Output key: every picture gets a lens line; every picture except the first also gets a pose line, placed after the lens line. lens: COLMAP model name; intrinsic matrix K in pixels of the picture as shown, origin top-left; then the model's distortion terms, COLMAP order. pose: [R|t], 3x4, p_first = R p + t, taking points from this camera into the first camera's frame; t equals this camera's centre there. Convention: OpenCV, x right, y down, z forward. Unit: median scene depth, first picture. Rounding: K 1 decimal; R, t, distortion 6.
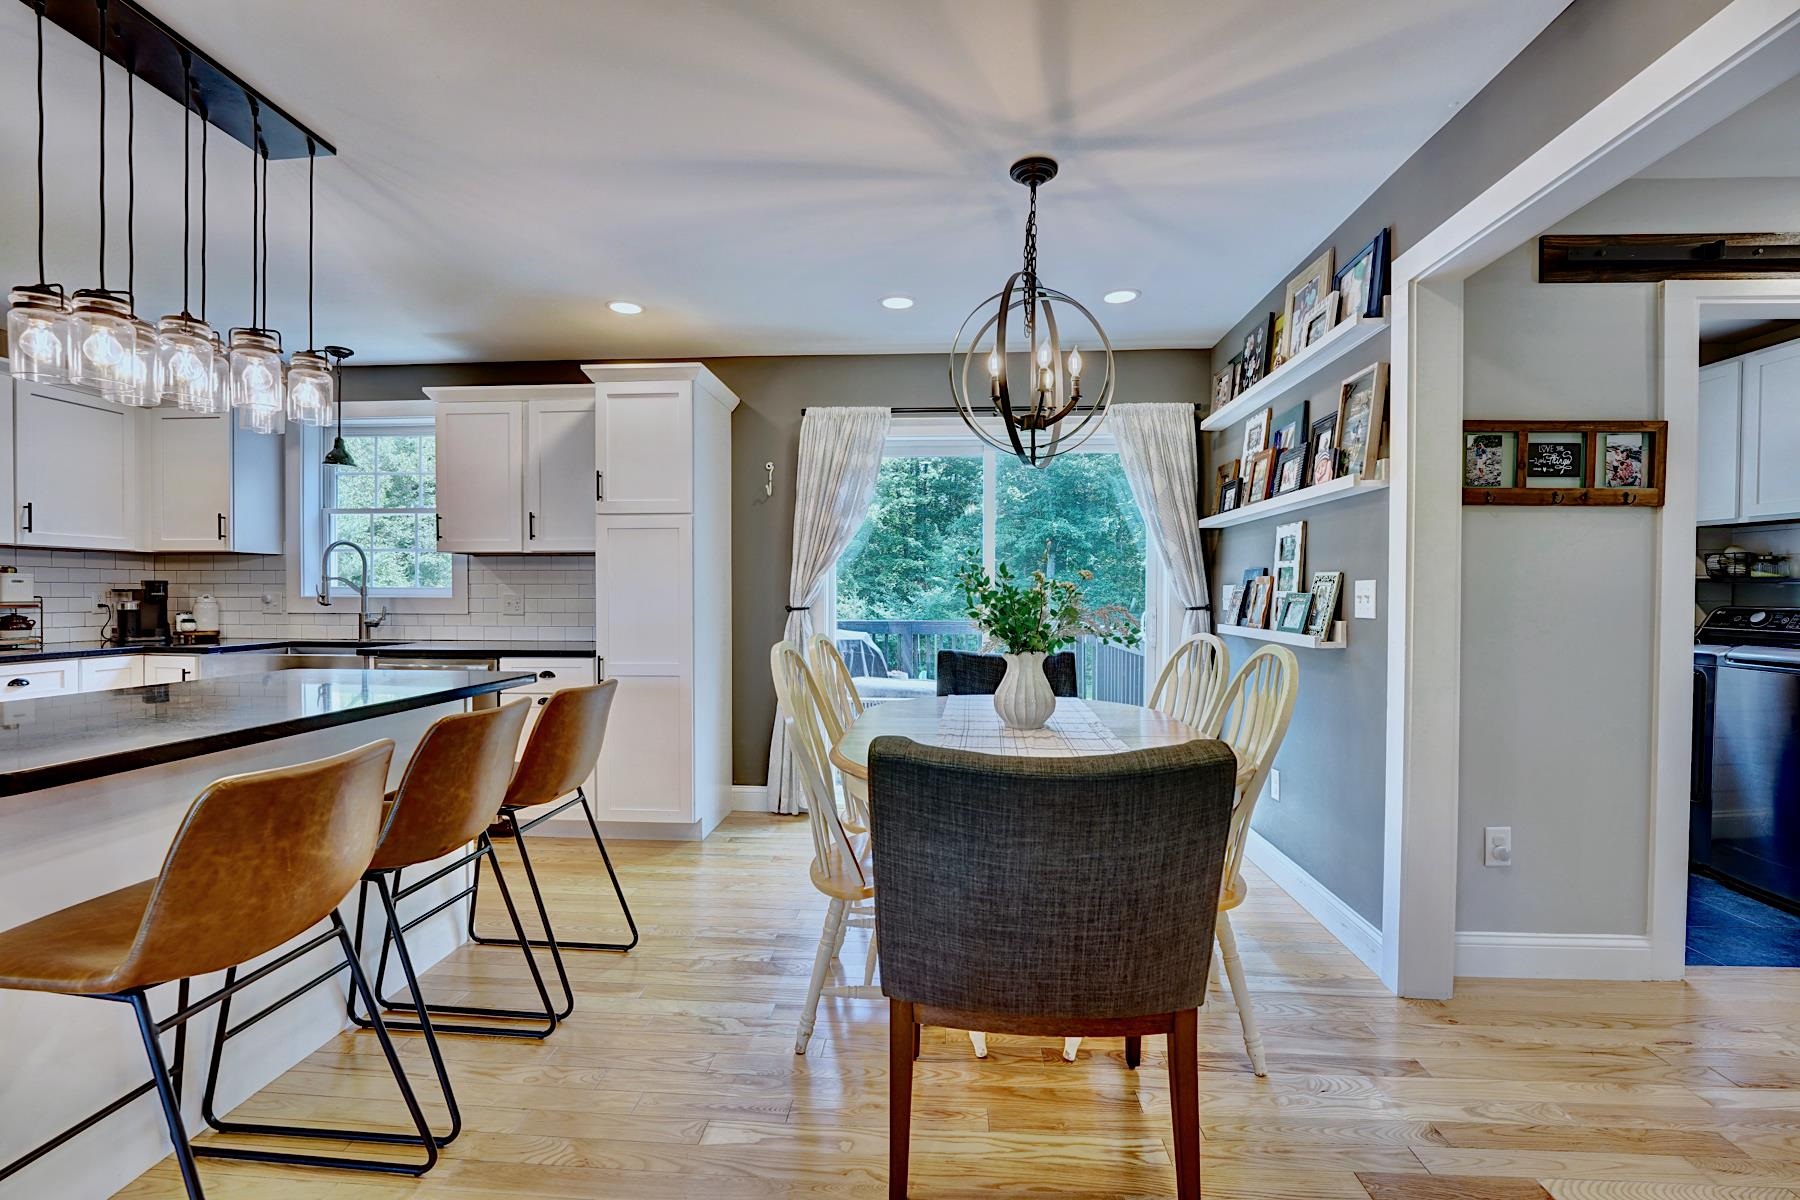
lens RADIAL K [[790.0, 0, 900.6], [0, 790.0, 598.1], [0, 0, 1]] dist [-0.009661, -0.000946]
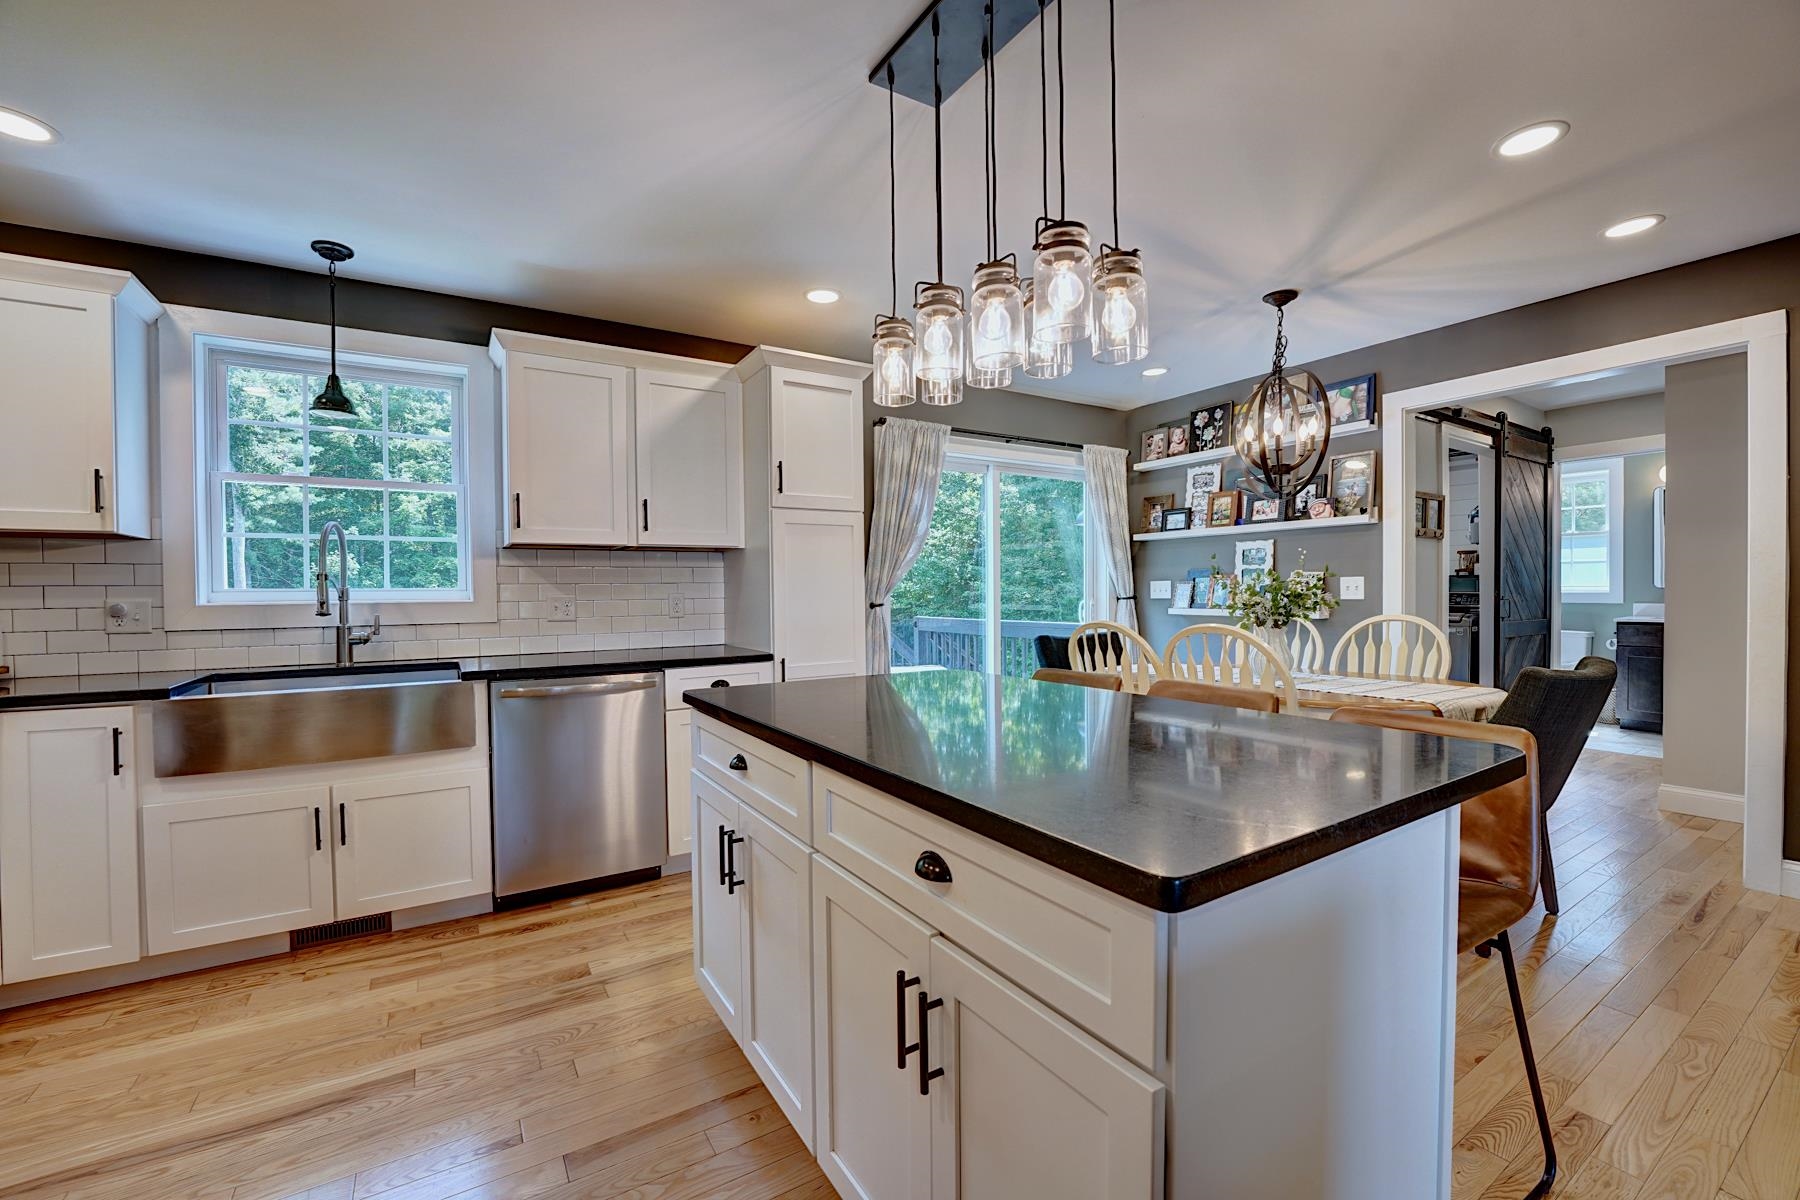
lens RADIAL K [[732.5, 0, 904.3], [0, 732.5, 595.6], [0, 0, 1]] dist [-0.014805, 0.000292]
pose [[0.809468, -0.015348, 0.586963, -0.728591], [0.016215, 0.999861, 0.003782, -0.002343], [-0.586940, 0.006457, 0.809605, 0.195577]]
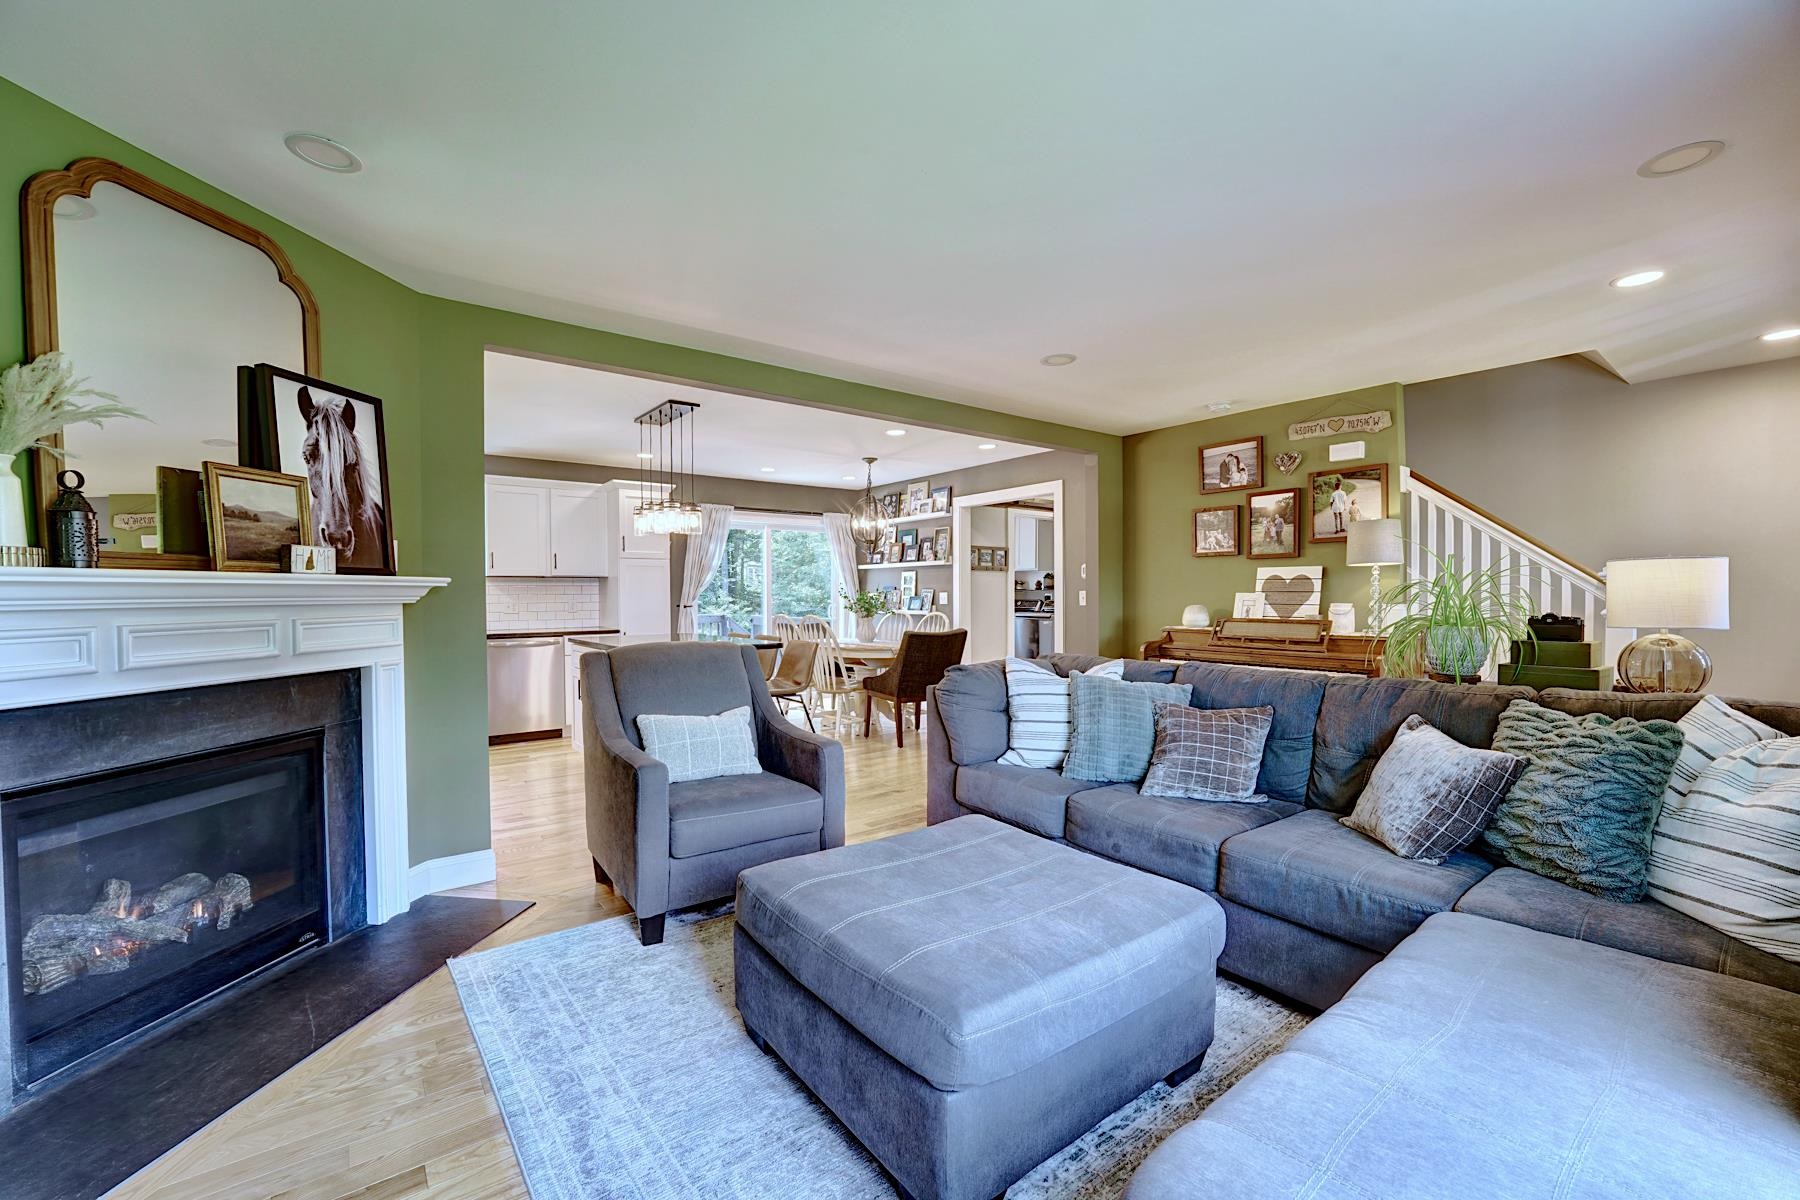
lens RADIAL K [[732.5, 0, 897.3], [0, 732.5, 604.7], [0, 0, 1]] dist [-0.014805, 0.000292]
pose [[0.759491, -0.015874, 0.650324, -0.973822], [0.011948, 0.999874, 0.010453, -0.003642], [-0.650408, -0.000168, 0.759585, -0.744706]]
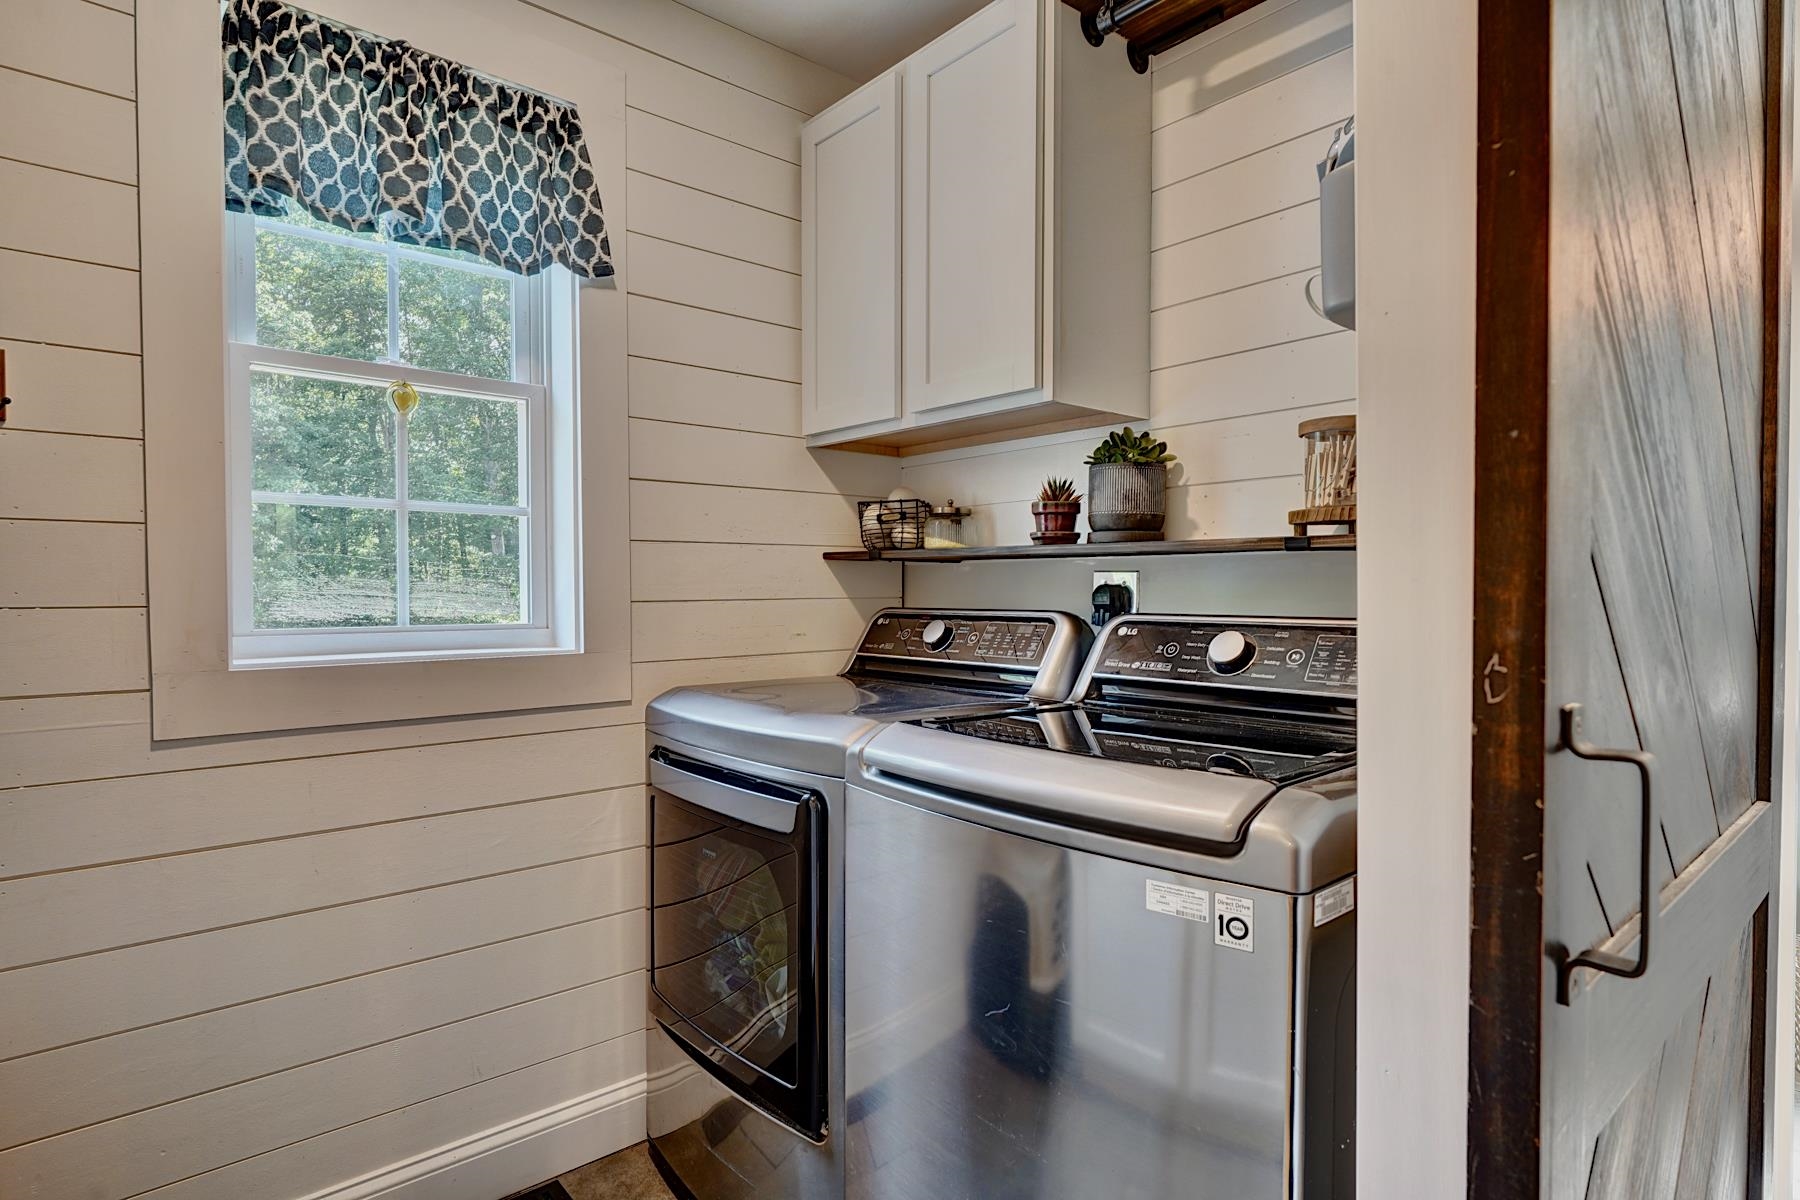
lens RADIAL K [[952.4, 0, 897.3], [0, 952.4, 600.5], [0, 0, 1]] dist [0.000539, 0.000018]
pose [[0.710963, -0.013875, 0.703093, 0.626813], [0.007394, 0.999898, 0.012255, -0.000962], [-0.703191, -0.003514, 0.710992, 0.557924]]
